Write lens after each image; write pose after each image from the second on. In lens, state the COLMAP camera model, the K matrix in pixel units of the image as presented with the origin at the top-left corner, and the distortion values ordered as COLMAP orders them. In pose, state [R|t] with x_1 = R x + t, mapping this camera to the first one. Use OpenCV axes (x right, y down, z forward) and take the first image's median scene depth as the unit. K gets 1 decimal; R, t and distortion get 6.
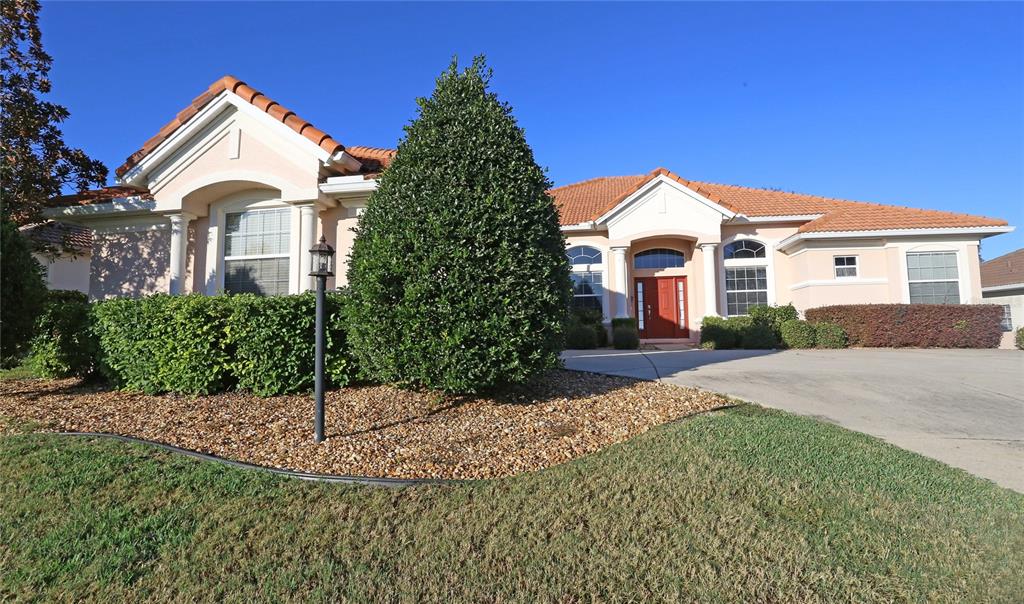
lens RADIAL K [[524.4, 0, 514.7], [0, 524.4, 286.5], [0, 0, 1]] dist [-0.052246, 0.000217]
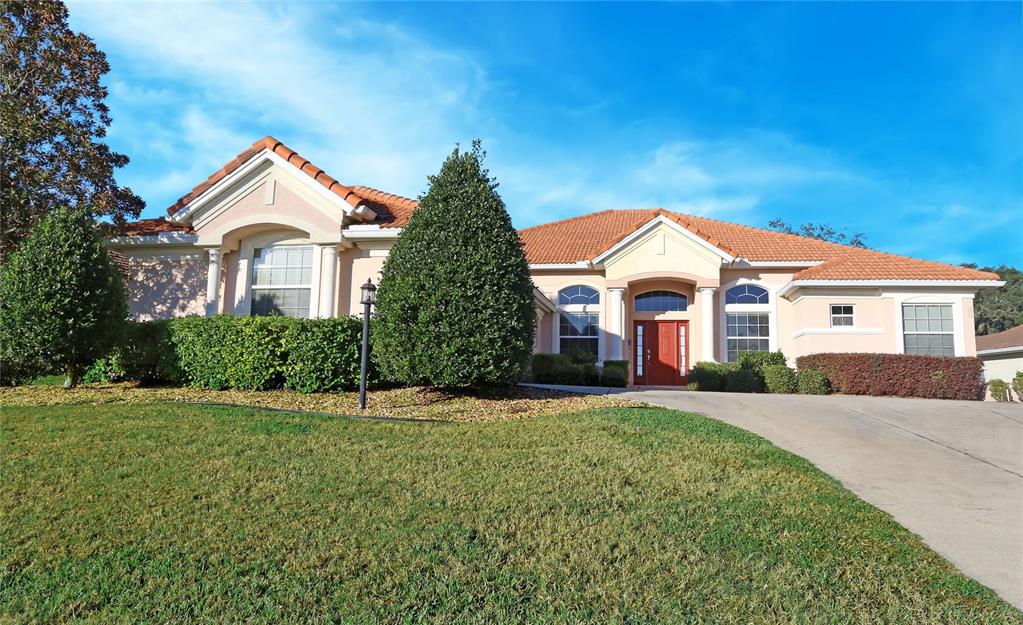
lens RADIAL K [[708.6, 0, 511.5], [0, 708.6, 312.5], [0, 0, 1]] dist [-0.000384, -0.000304]
pose [[0.999232, 0.036479, -0.014326, 0.049843], [-0.036856, 0.998955, -0.027014, 0.025654], [0.013326, 0.027522, 0.999532, -0.609601]]
